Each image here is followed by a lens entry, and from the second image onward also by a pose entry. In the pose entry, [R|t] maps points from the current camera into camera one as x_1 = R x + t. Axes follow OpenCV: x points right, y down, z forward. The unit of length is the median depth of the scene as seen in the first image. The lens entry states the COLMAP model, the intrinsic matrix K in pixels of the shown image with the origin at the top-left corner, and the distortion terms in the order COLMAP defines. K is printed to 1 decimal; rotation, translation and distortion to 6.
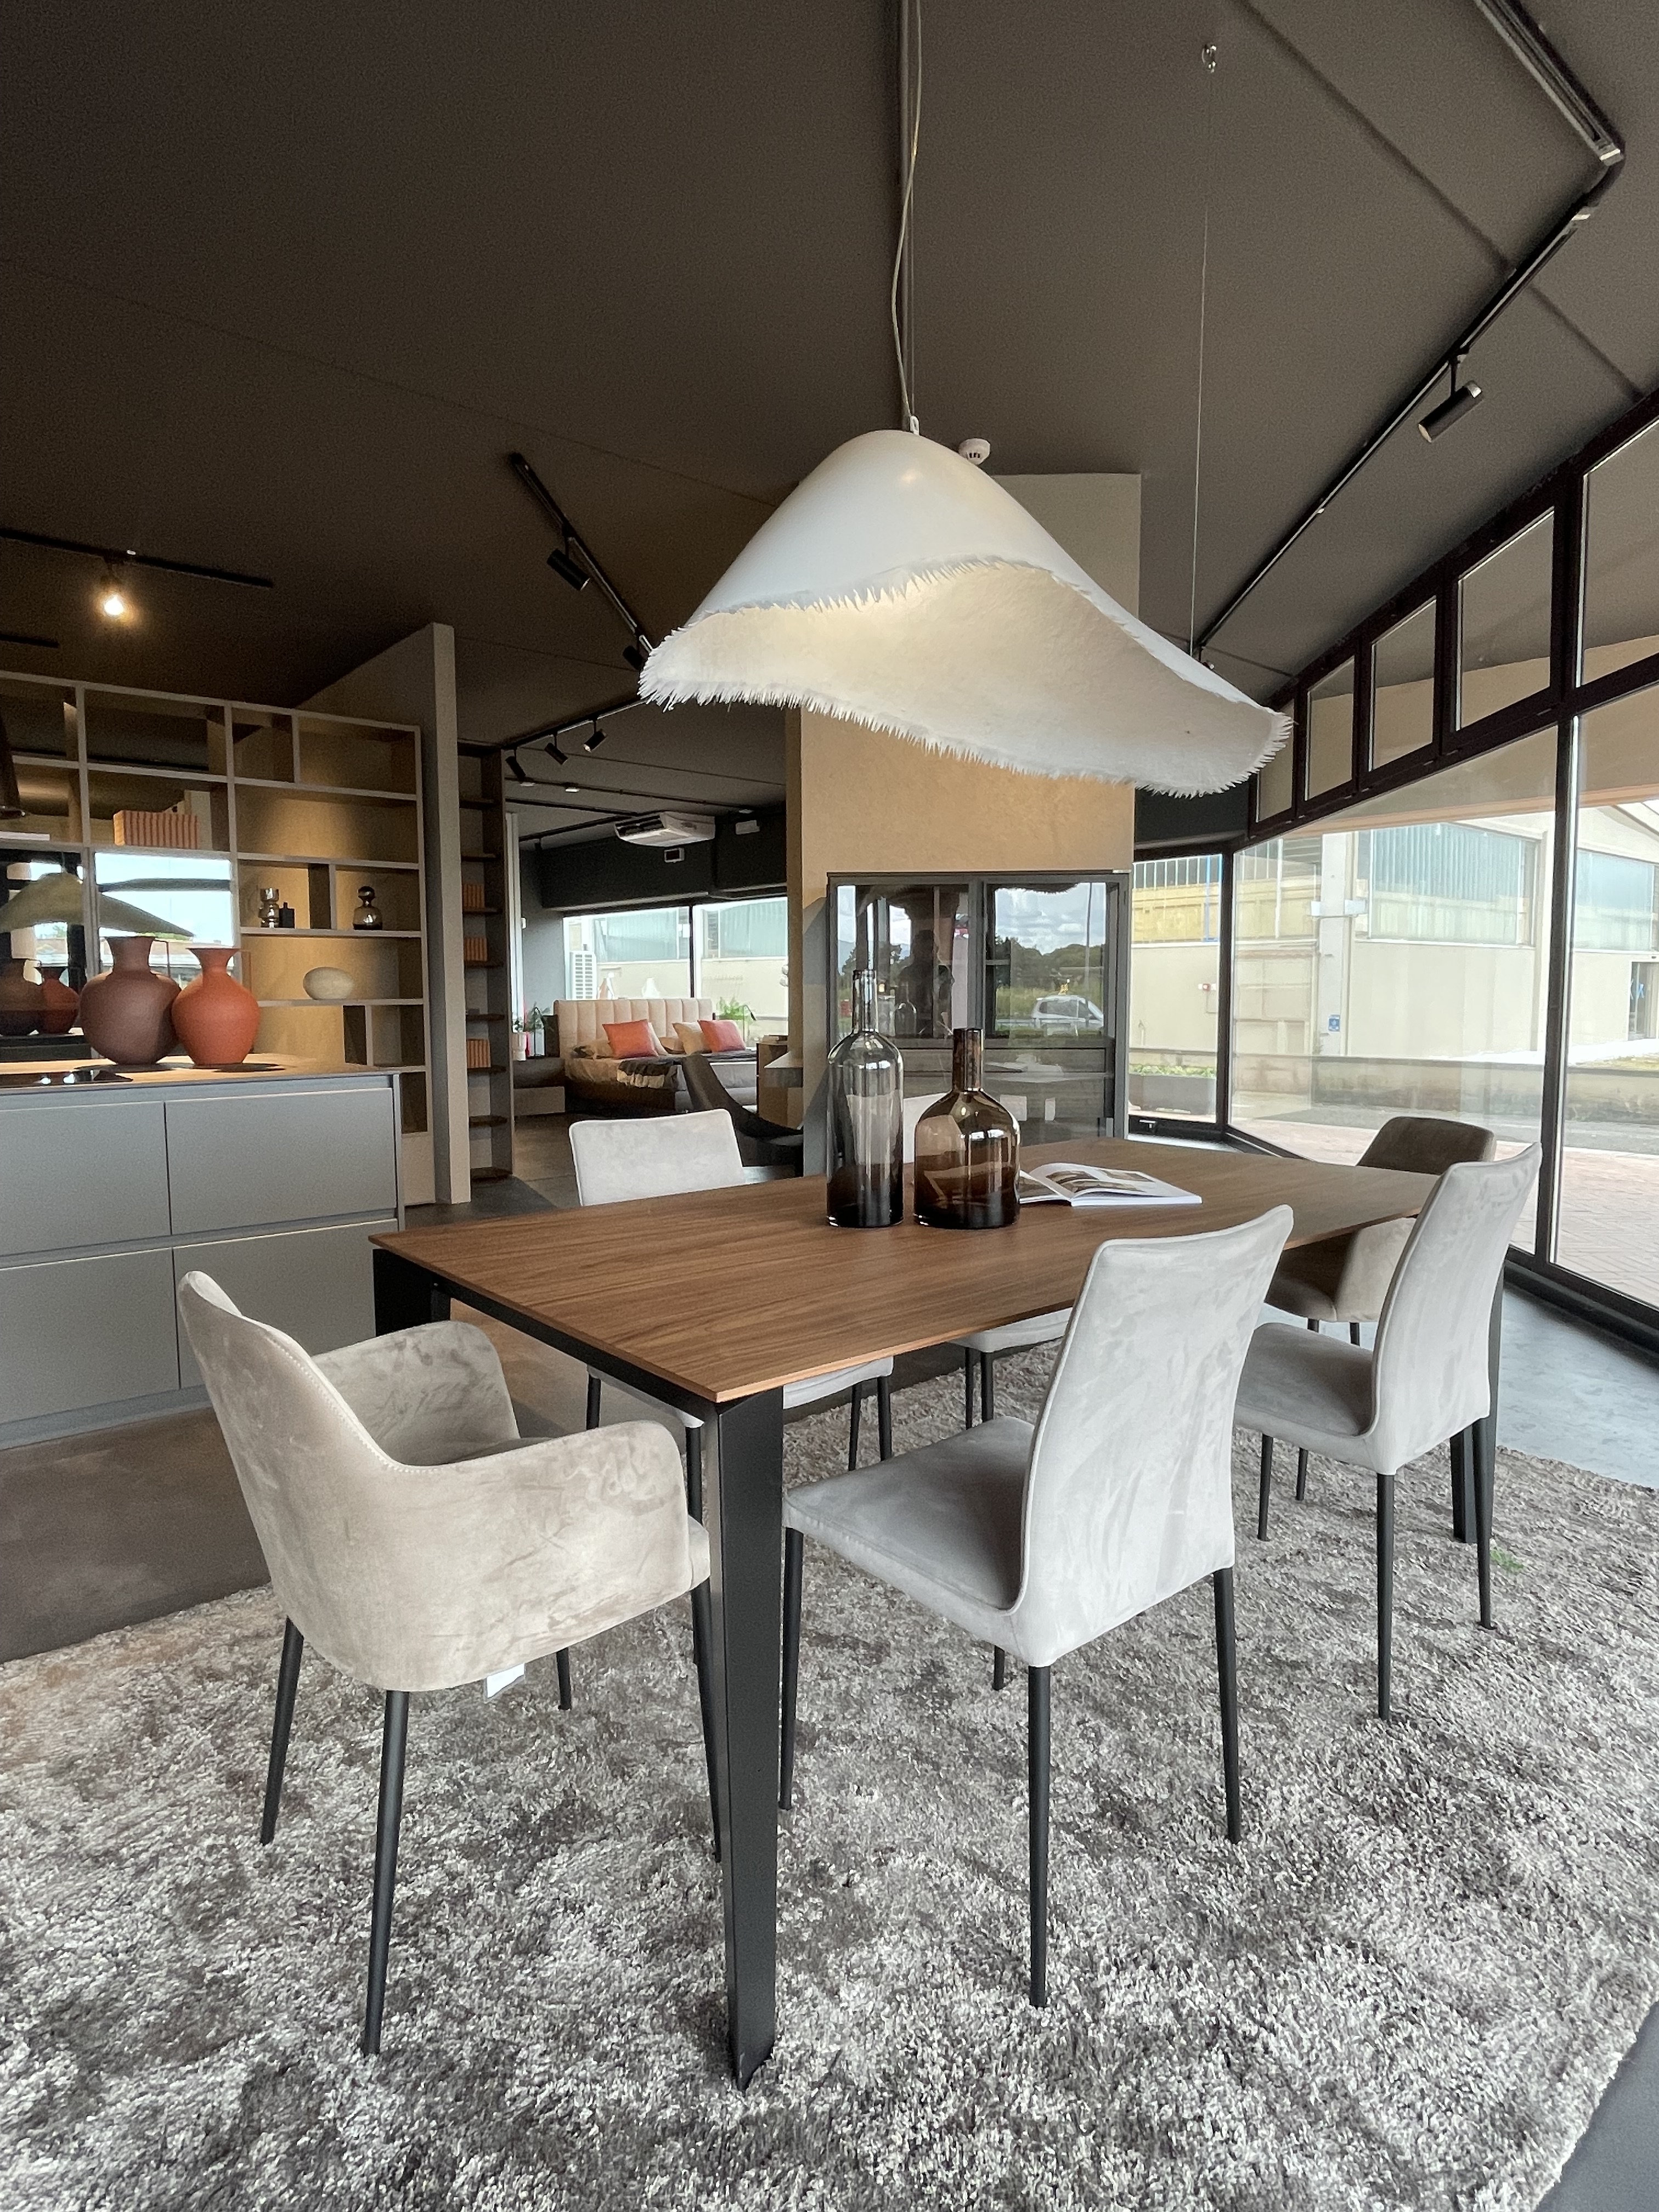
lens RADIAL K [[1199.0, 0, 843.6], [0, 1199.0, 1078.4], [0, 0, 1]] dist [-0.005682, -0.001173]
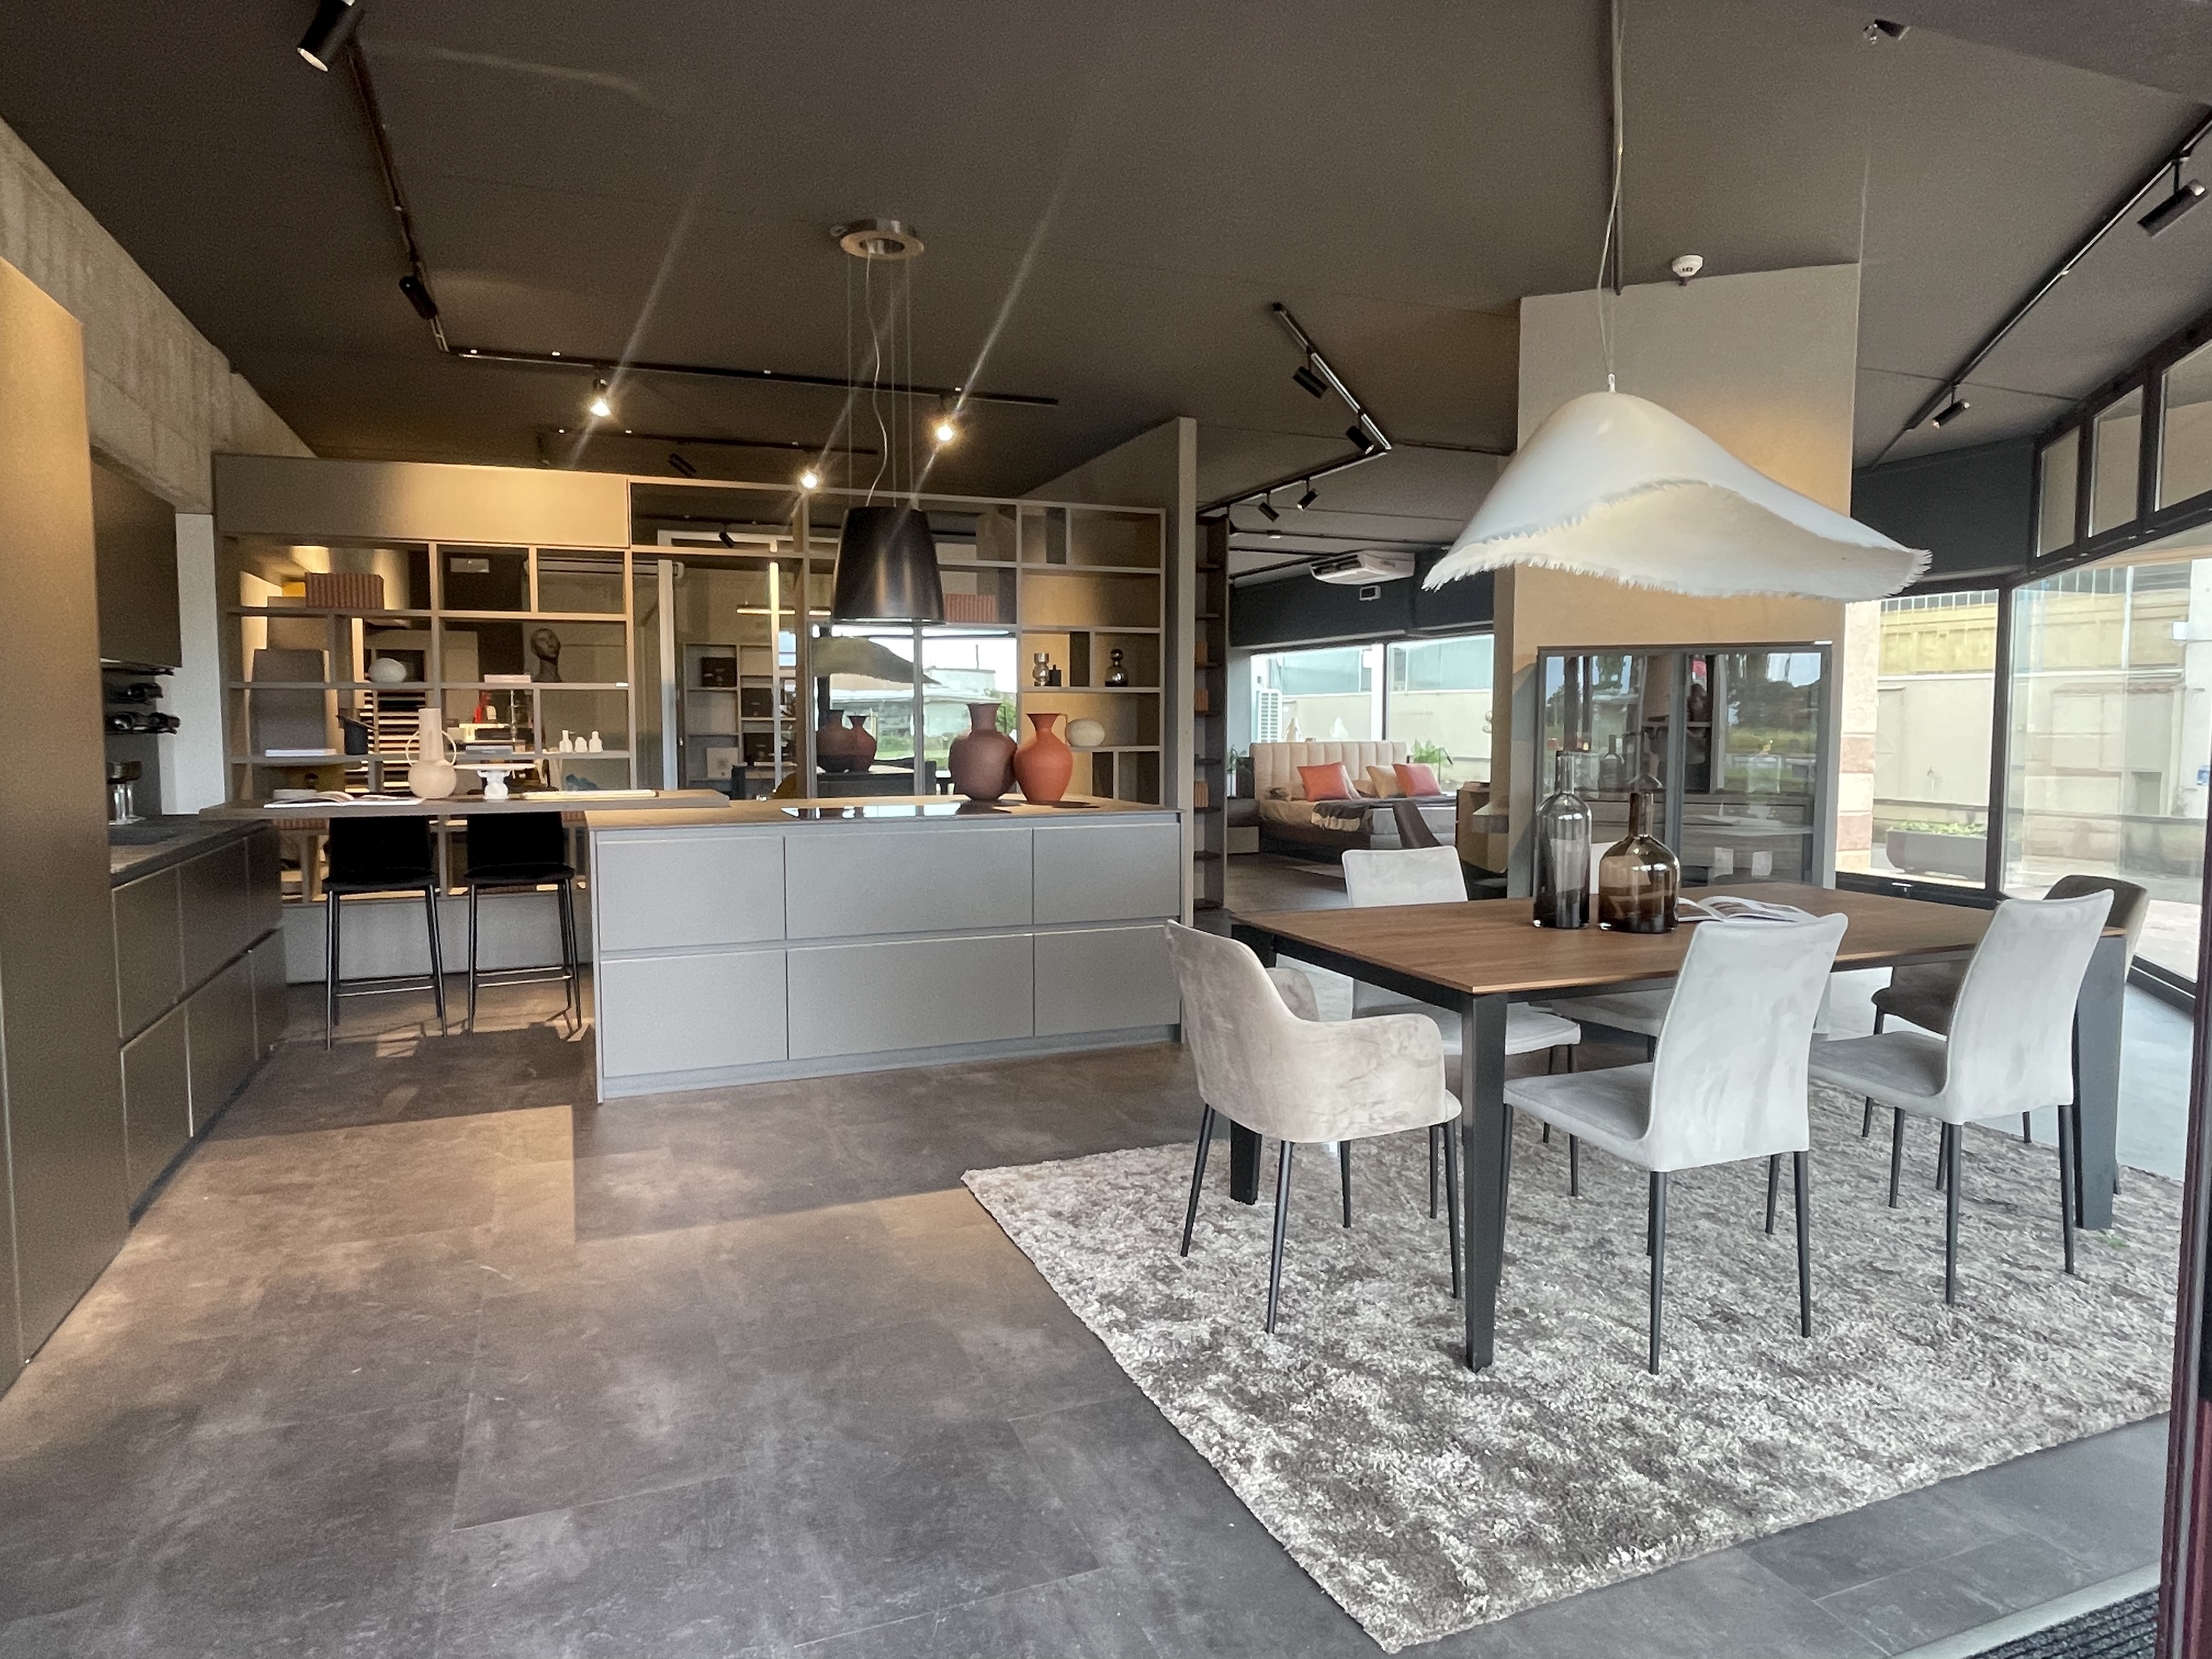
lens RADIAL K [[1347.8, 0, 1101.6], [0, 1347.8, 812.0], [0, 0, 1]] dist [0.005085, -0.009321]
pose [[0.949092, 0.026307, -0.313898, -0.000498], [-0.028546, 0.999589, -0.002540, 0.003466], [0.313702, 0.011371, 0.949453, -0.703525]]
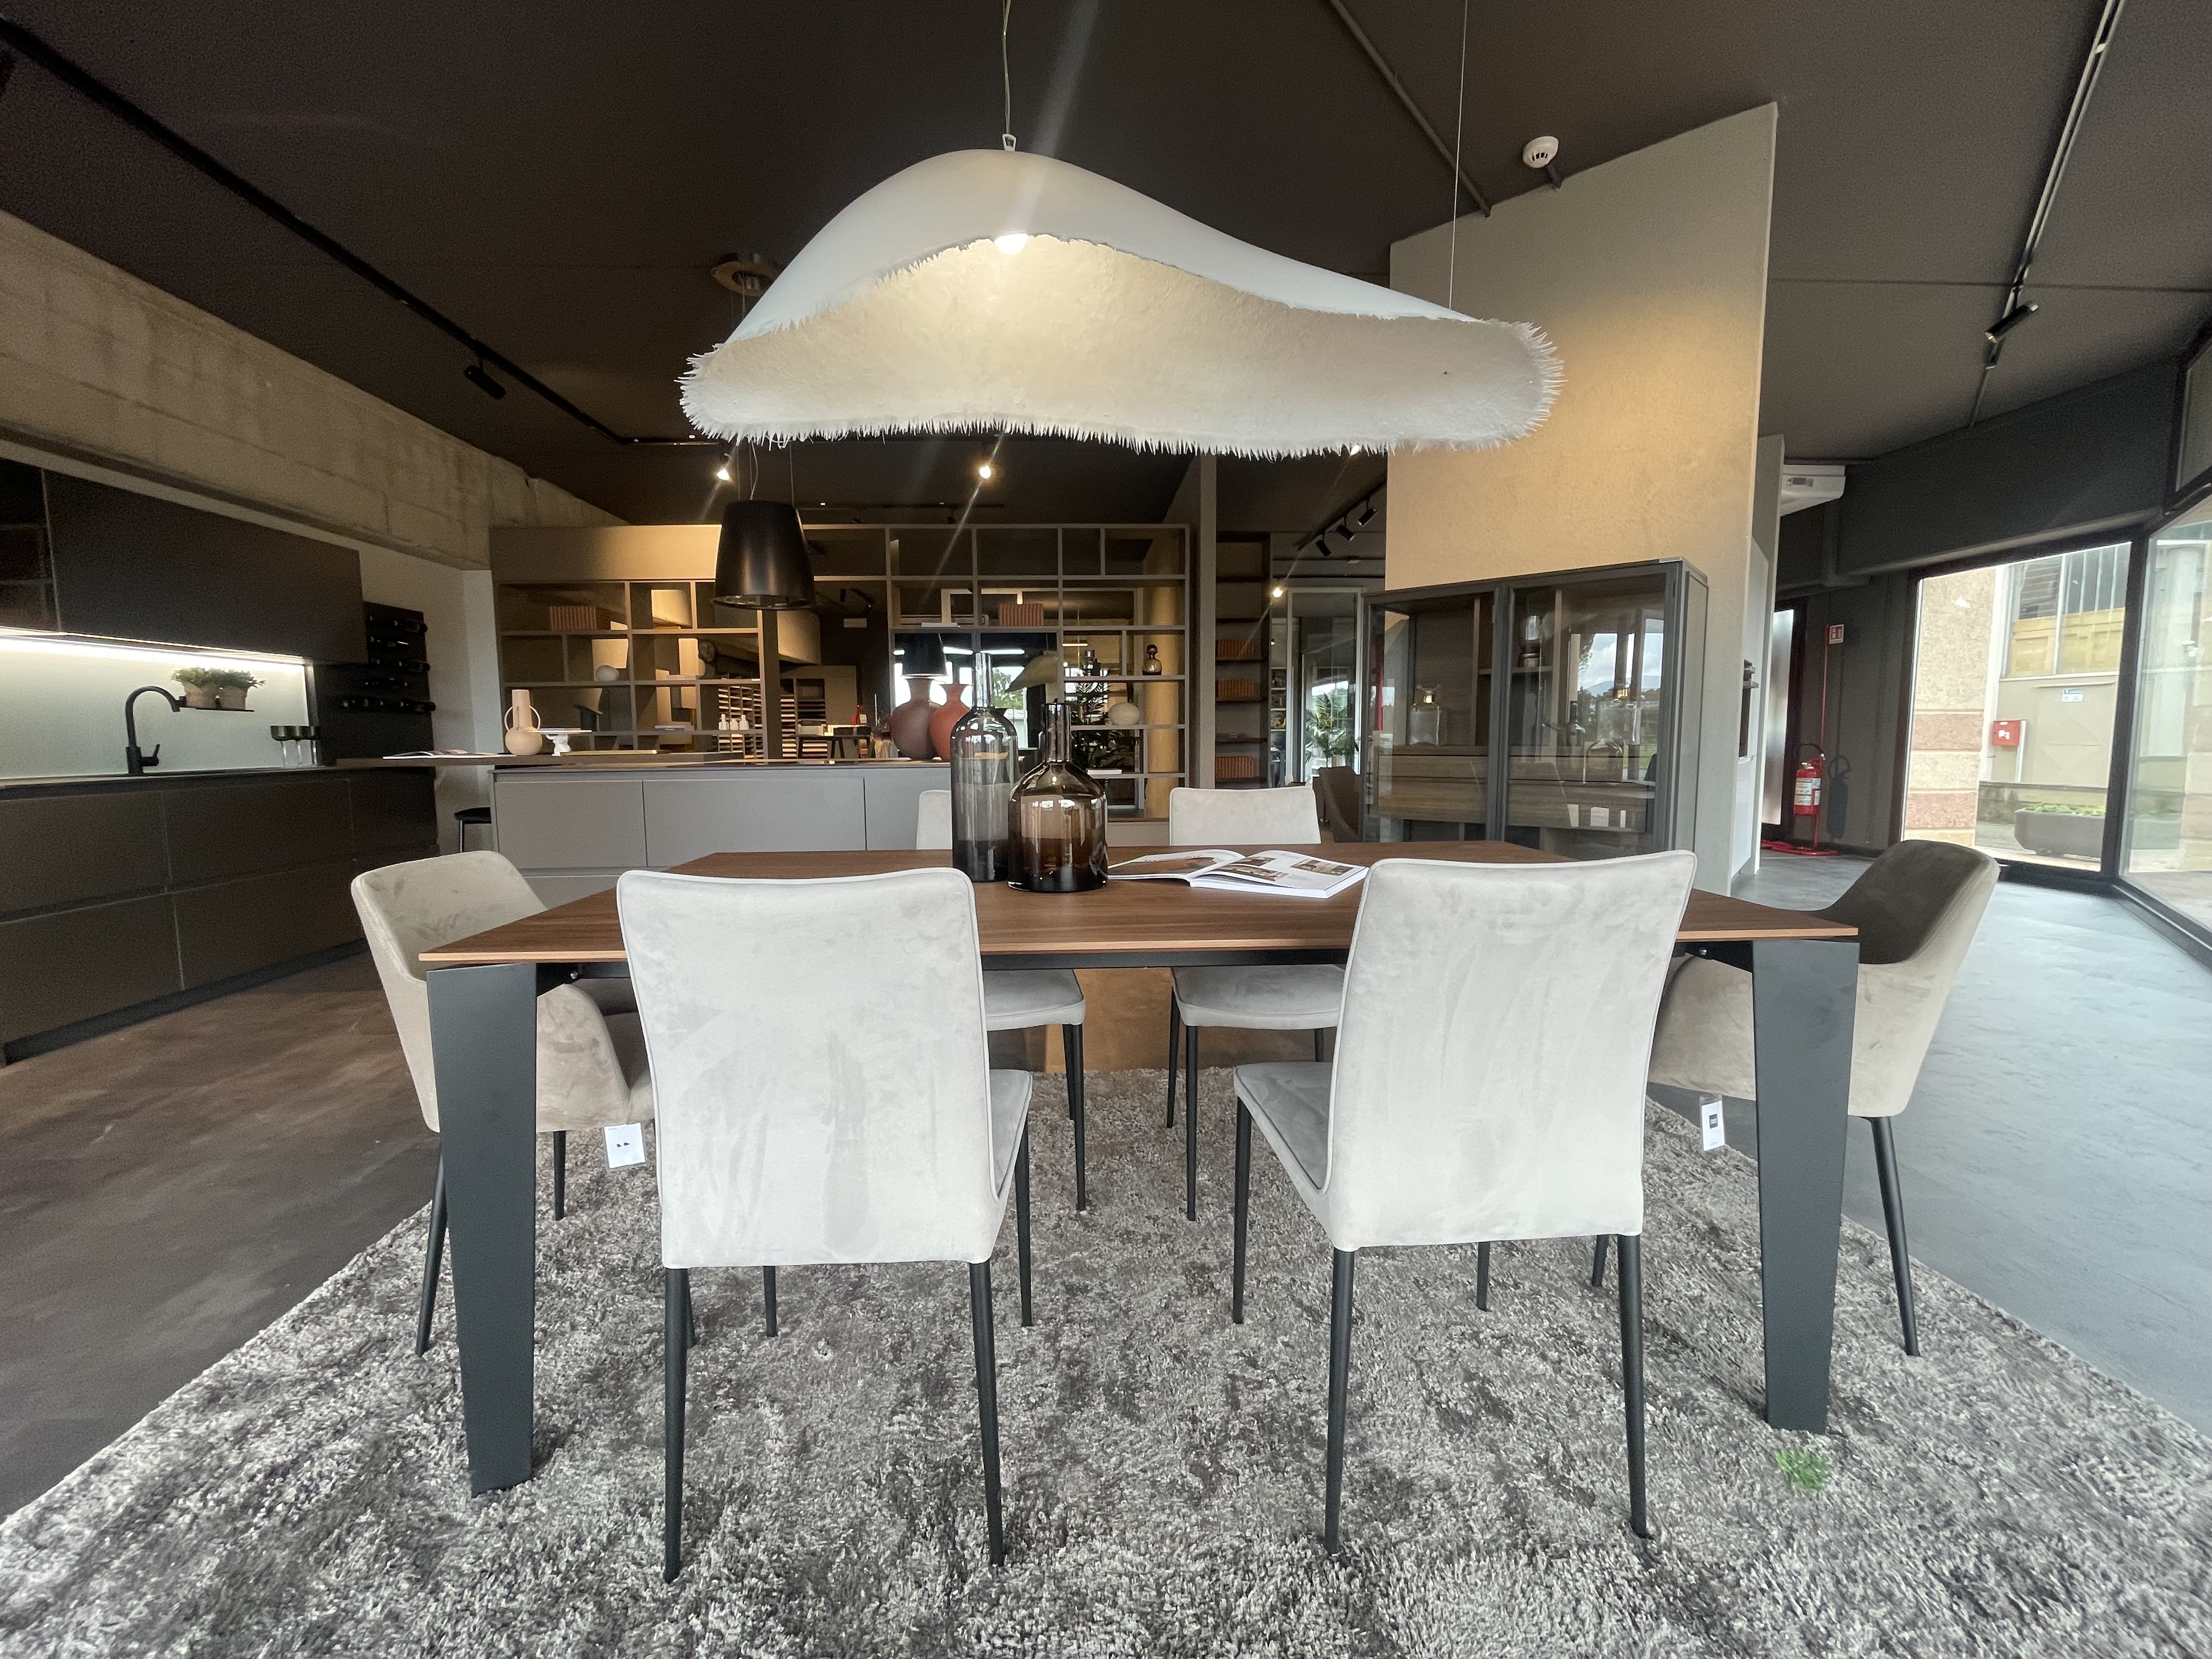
lens RADIAL K [[896.2, 0, 1095.1], [0, 896.2, 816.8], [0, 0, 1]] dist [0.000407, 0.000079]
pose [[0.790506, 0.052920, -0.610164, 0.603646], [-0.041055, 0.998598, 0.033420, 0.029328], [0.611077, -0.001368, 0.791570, 0.386236]]
